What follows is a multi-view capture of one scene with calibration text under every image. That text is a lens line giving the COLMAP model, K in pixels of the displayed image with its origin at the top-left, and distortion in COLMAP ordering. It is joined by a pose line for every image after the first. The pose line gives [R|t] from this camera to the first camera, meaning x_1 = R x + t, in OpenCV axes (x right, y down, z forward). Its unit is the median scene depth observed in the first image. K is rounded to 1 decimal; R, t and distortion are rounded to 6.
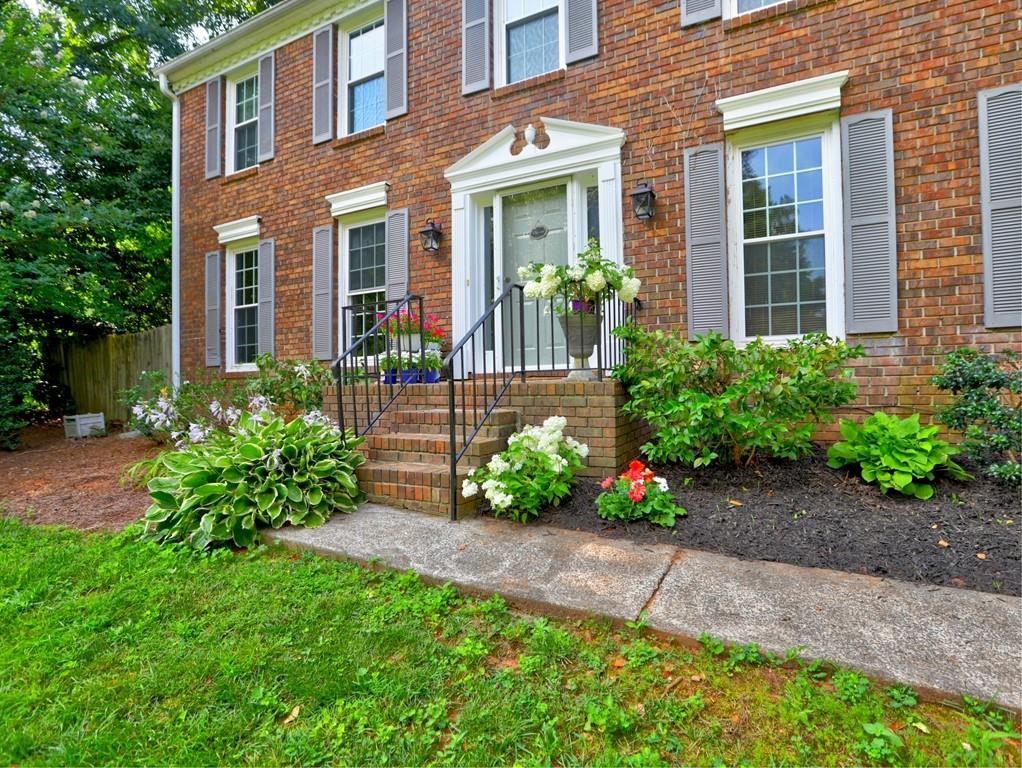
lens RADIAL K [[528.0, 0, 520.4], [0, 528.0, 388.1], [0, 0, 1]] dist [-0.066917, 0.037269]
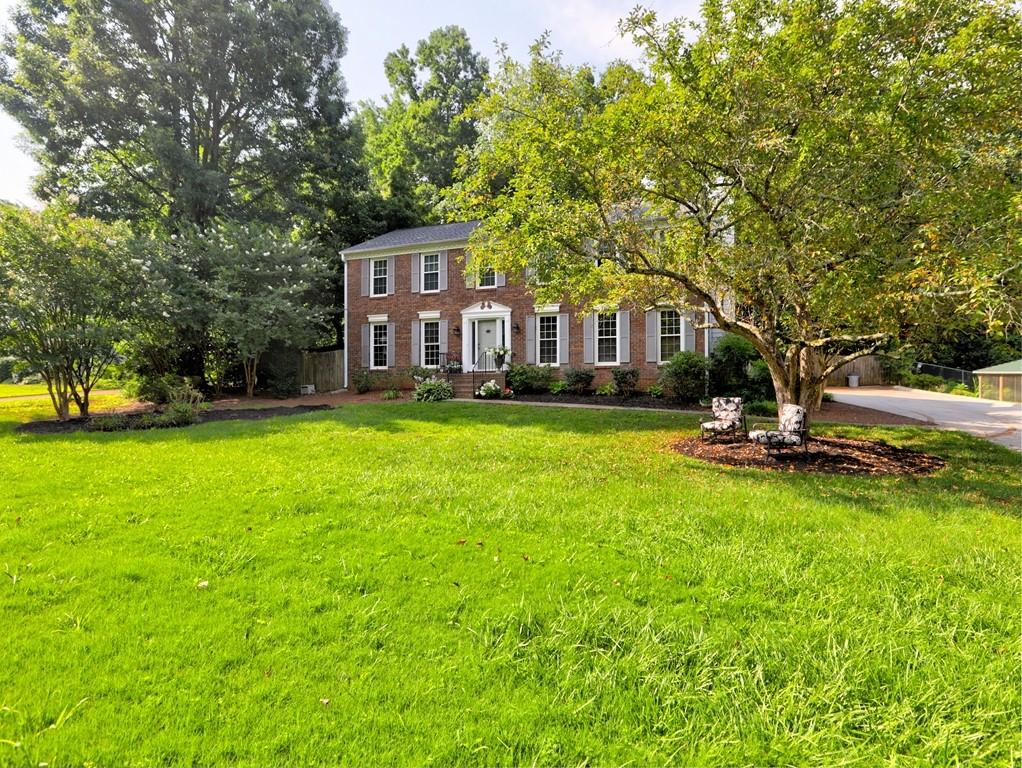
lens RADIAL K [[528.0, 0, 520.4], [0, 528.0, 388.1], [0, 0, 1]] dist [-0.066917, 0.037269]
pose [[0.991923, 0.008620, 0.126549, -0.204021], [-0.009470, 0.999936, 0.006118, 0.061794], [-0.126488, -0.007267, 0.991942, -2.637038]]
